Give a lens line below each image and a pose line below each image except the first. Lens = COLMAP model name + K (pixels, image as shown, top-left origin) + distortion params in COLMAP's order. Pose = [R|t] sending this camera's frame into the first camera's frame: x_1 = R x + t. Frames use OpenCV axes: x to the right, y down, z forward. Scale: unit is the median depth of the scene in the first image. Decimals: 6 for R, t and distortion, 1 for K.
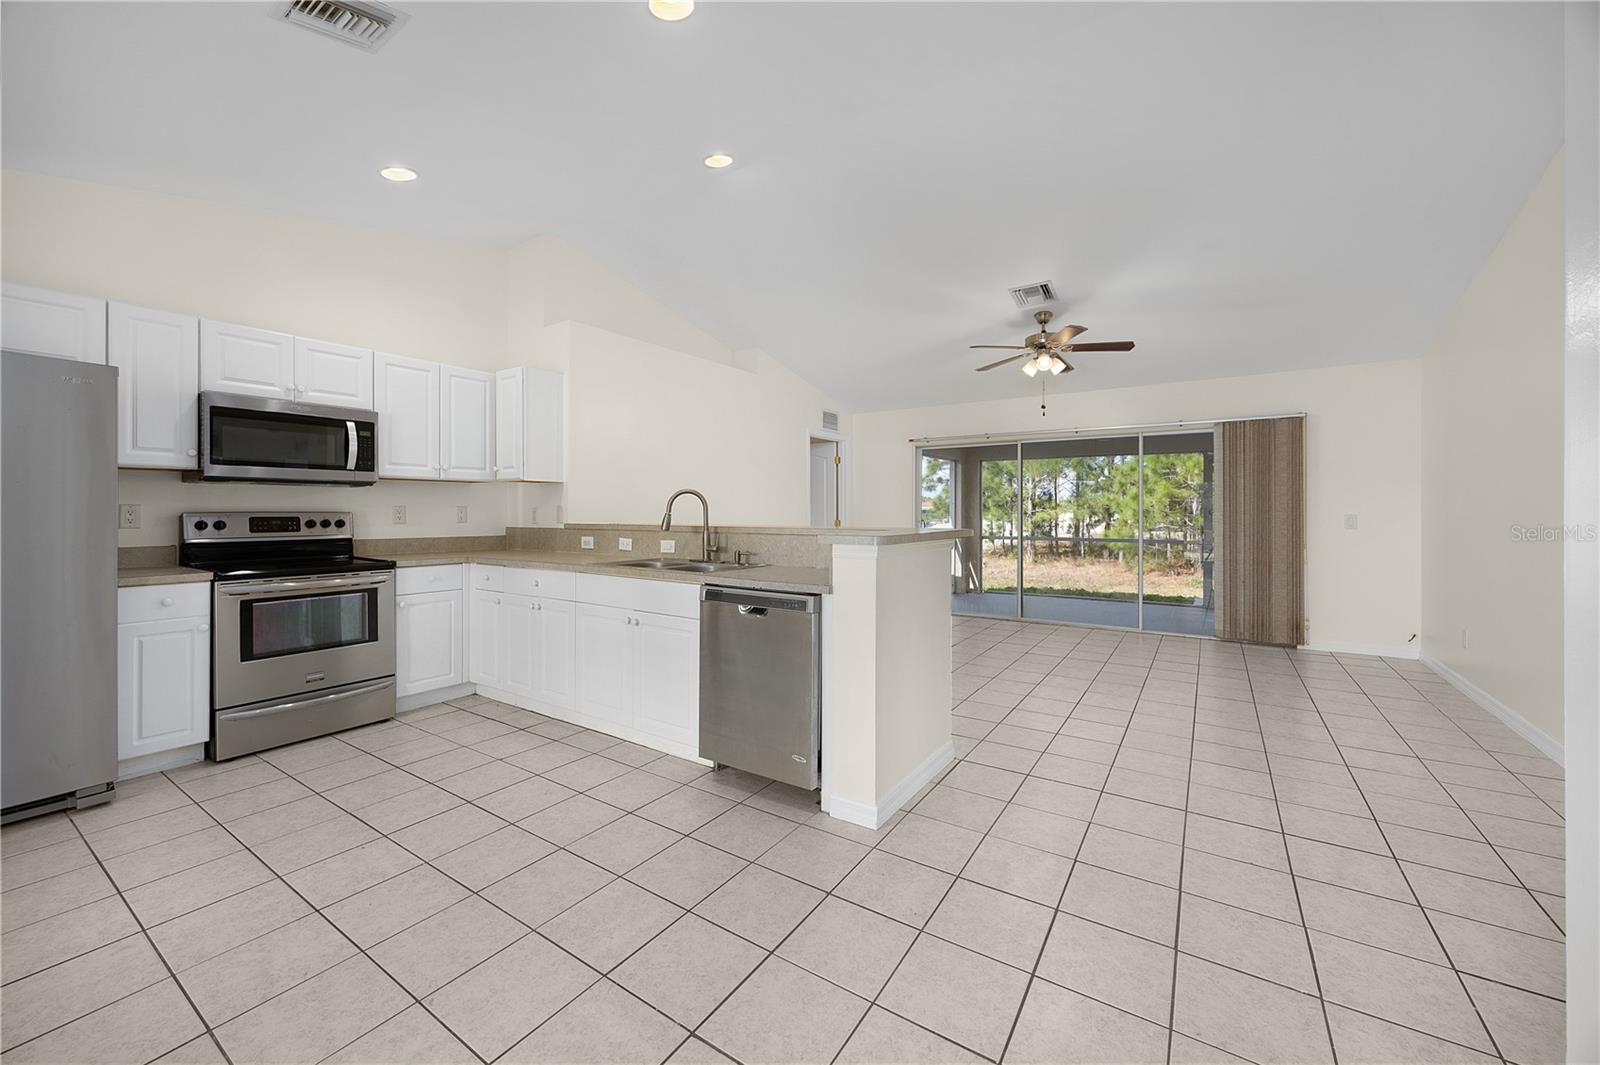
lens RADIAL K [[621.3, 0, 800.2], [0, 621.3, 514.4], [0, 0, 1]] dist [-0.011536, 0.000372]
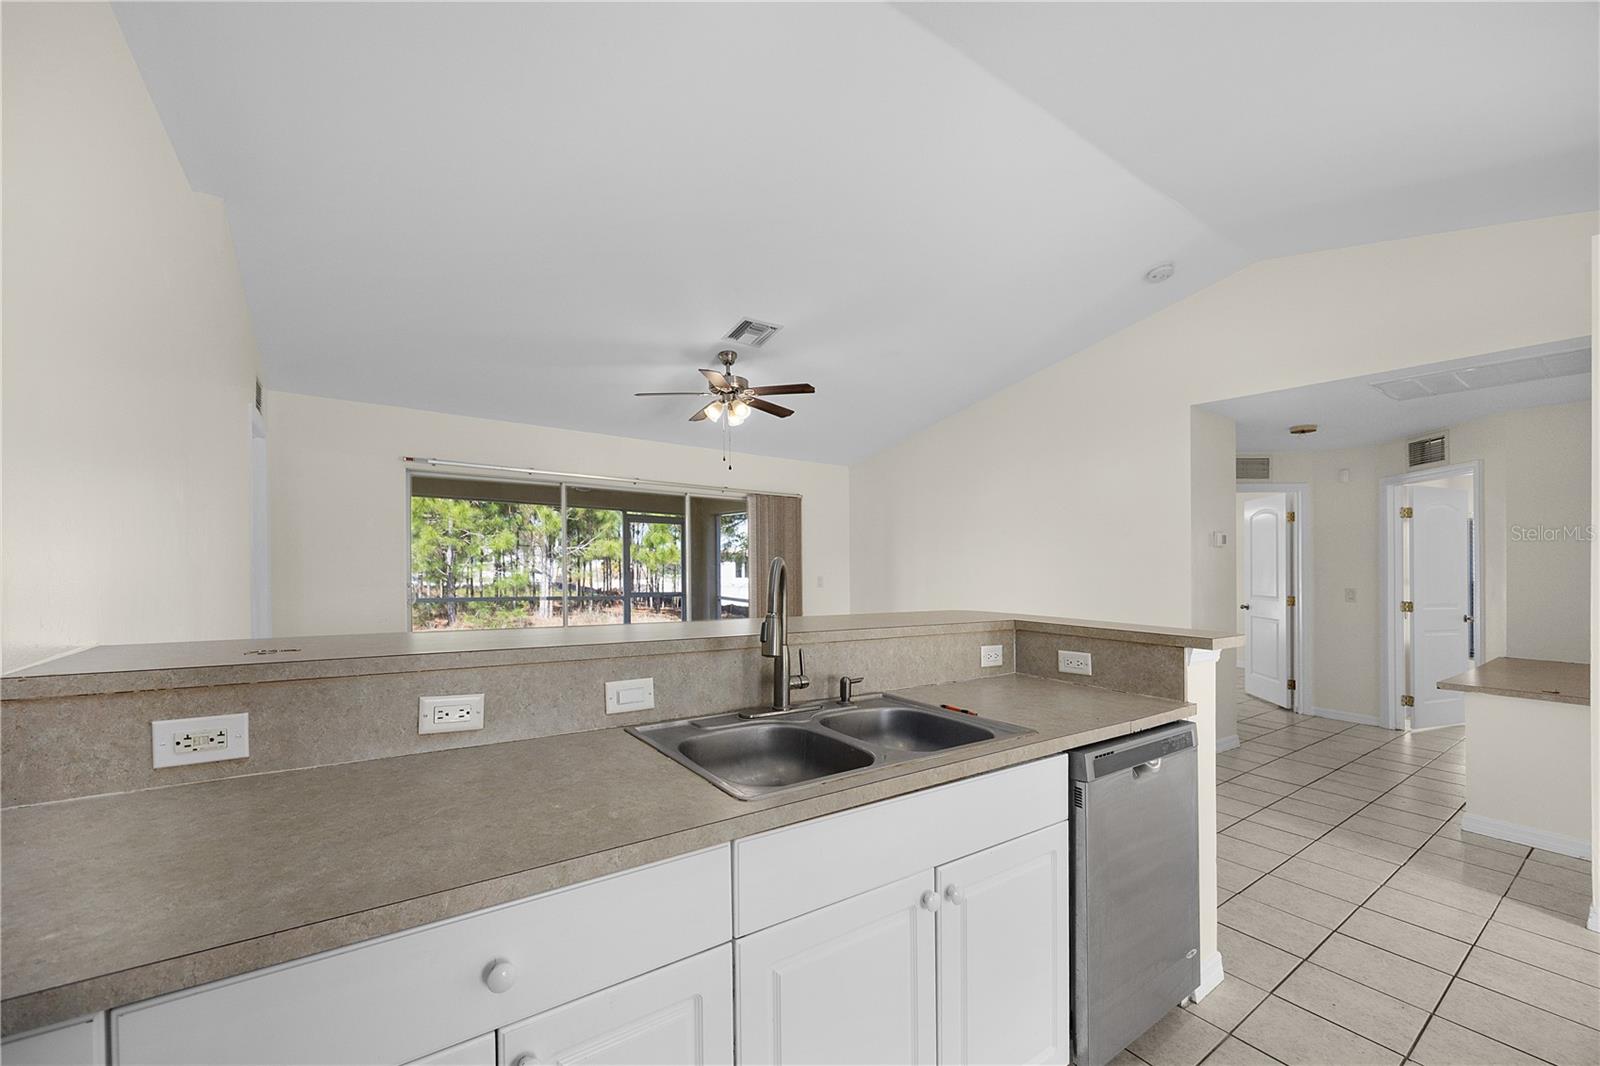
lens RADIAL K [[621.3, 0, 798.4], [0, 621.3, 600.4], [0, 0, 1]] dist [-0.011536, 0.000372]
pose [[0.359111, -0.049954, 0.931957, -0.378960], [-0.013979, 0.998167, 0.058889, -0.023779], [-0.933190, -0.034175, 0.357754, 0.531727]]
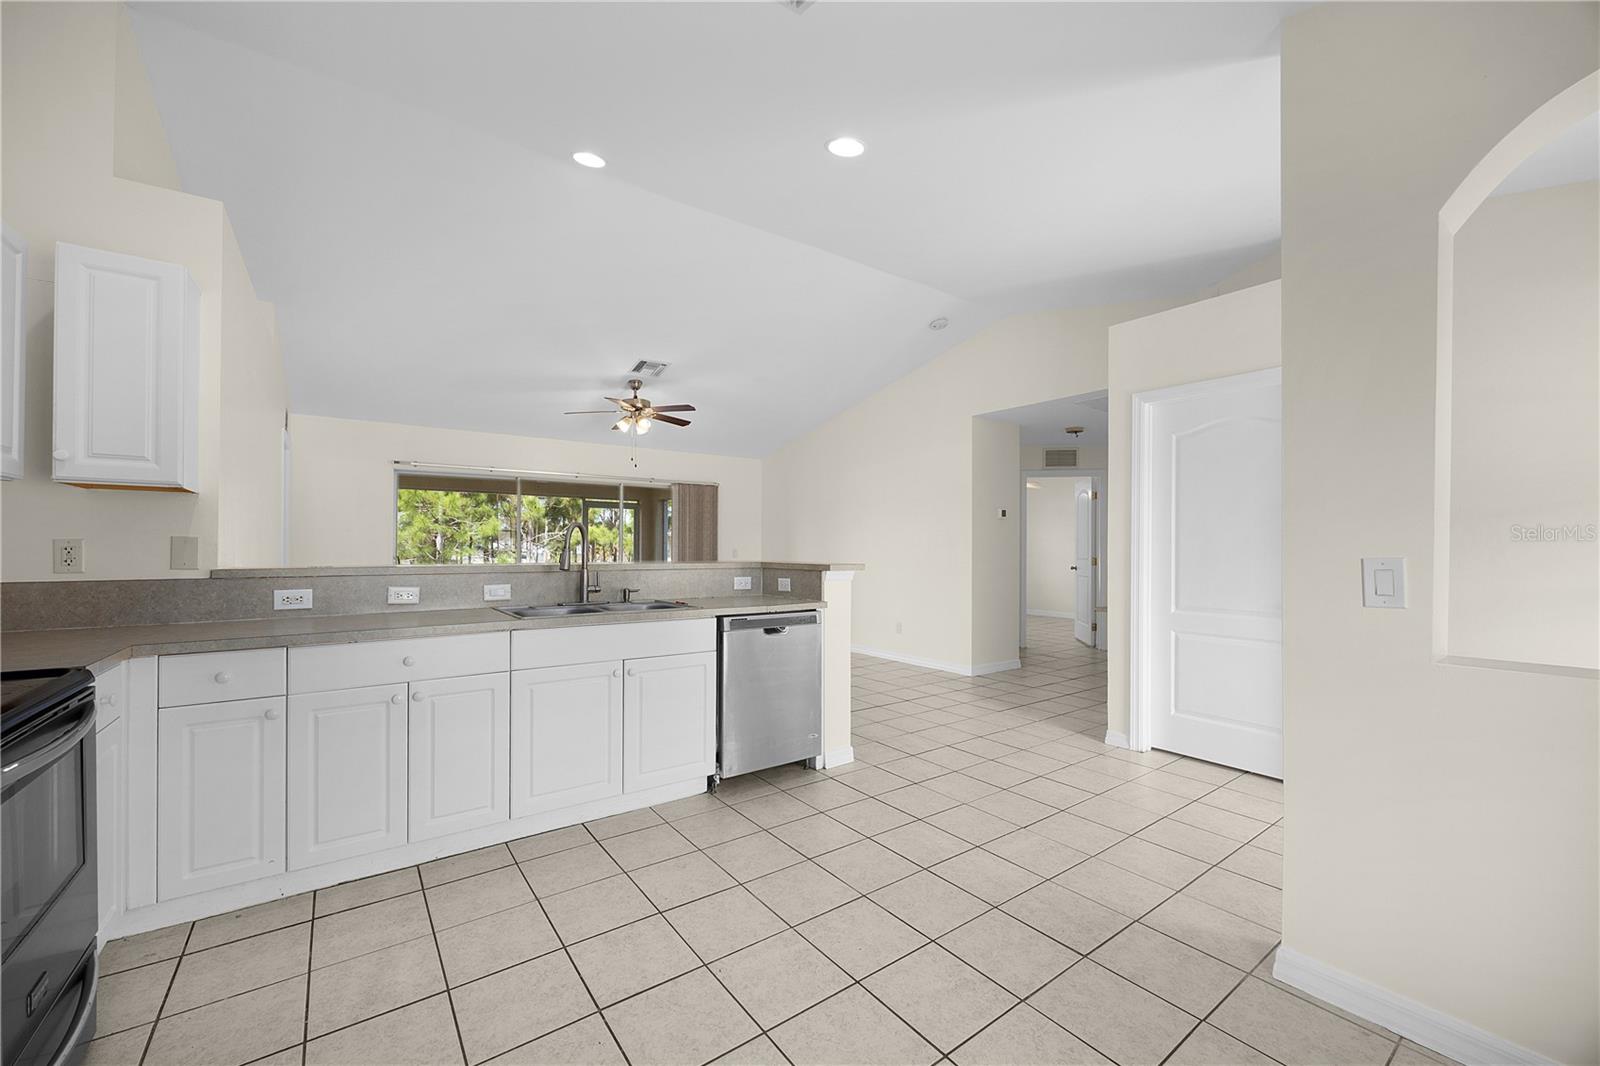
lens RADIAL K [[621.3, 0, 802.8], [0, 621.3, 551.4], [0, 0, 1]] dist [-0.011536, 0.000372]
pose [[0.347288, -0.006699, 0.937735, -0.569534], [0.001528, 0.999977, 0.006578, -0.003570], [-0.937757, -0.000852, 0.347290, 0.255760]]
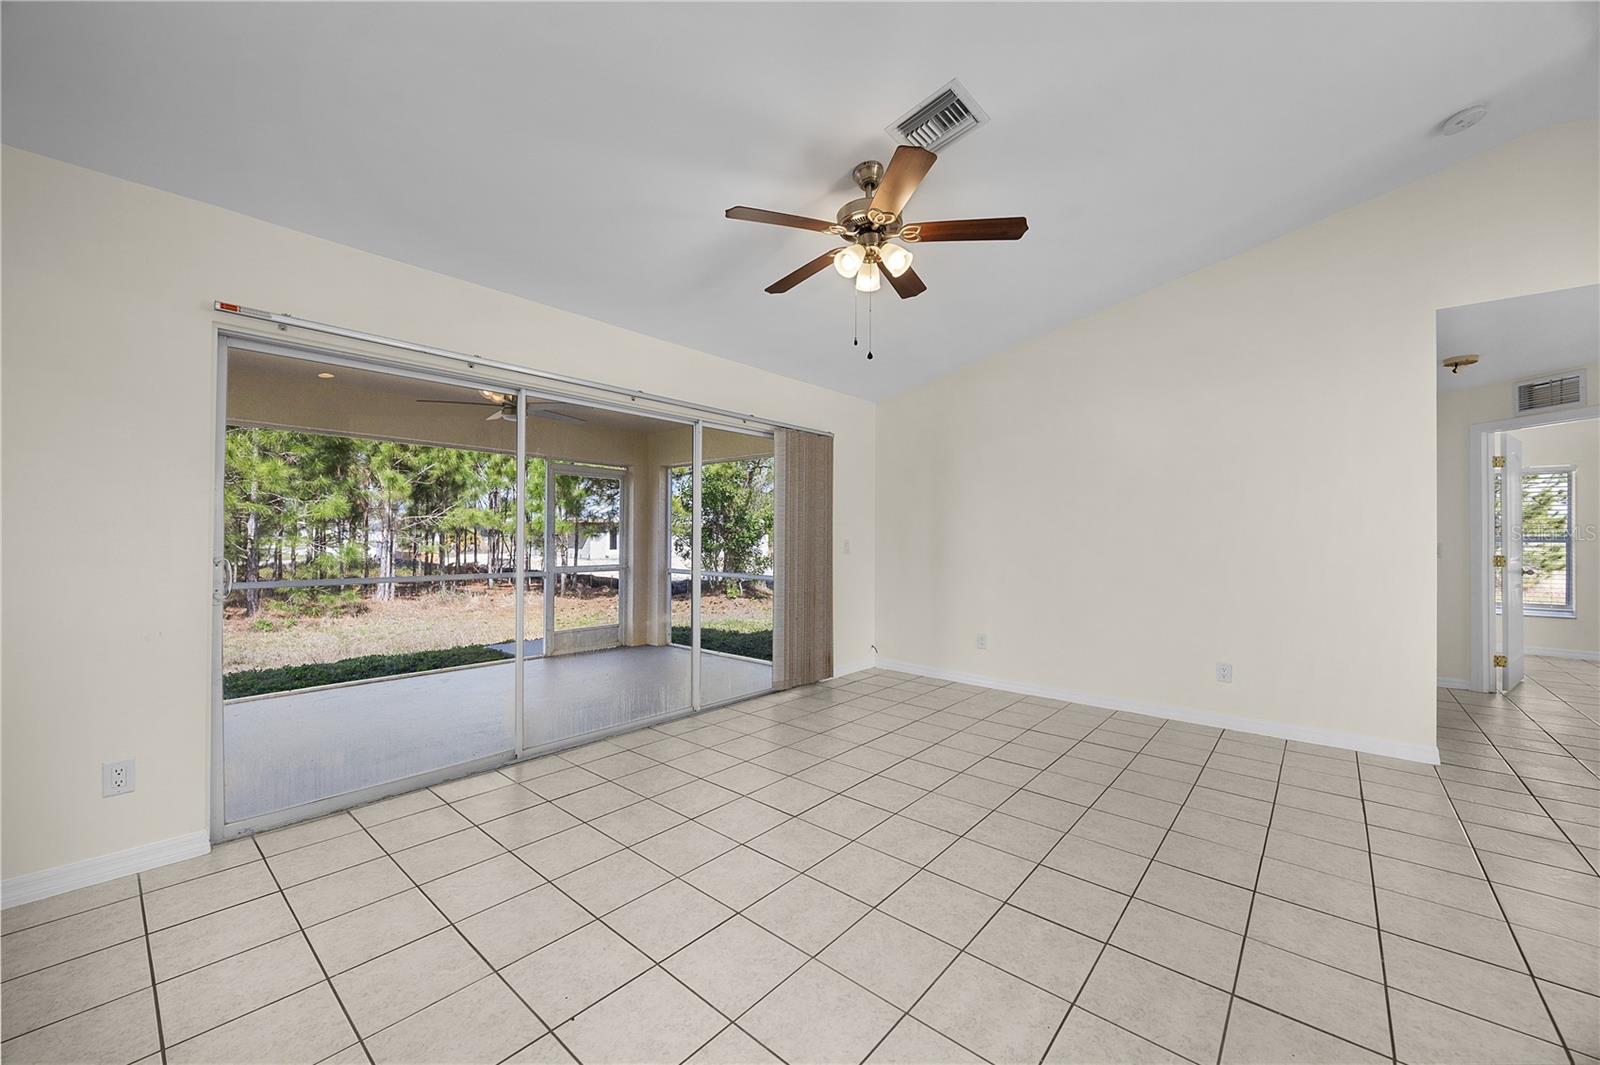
lens RADIAL K [[621.3, 0, 822.5], [0, 621.3, 539.2], [0, 0, 1]] dist [-0.011536, 0.000372]
pose [[0.122829, -0.006500, 0.992407, -0.134700], [-0.002417, 0.999974, 0.006848, -0.007217], [-0.992425, -0.003239, 0.122810, 0.889128]]
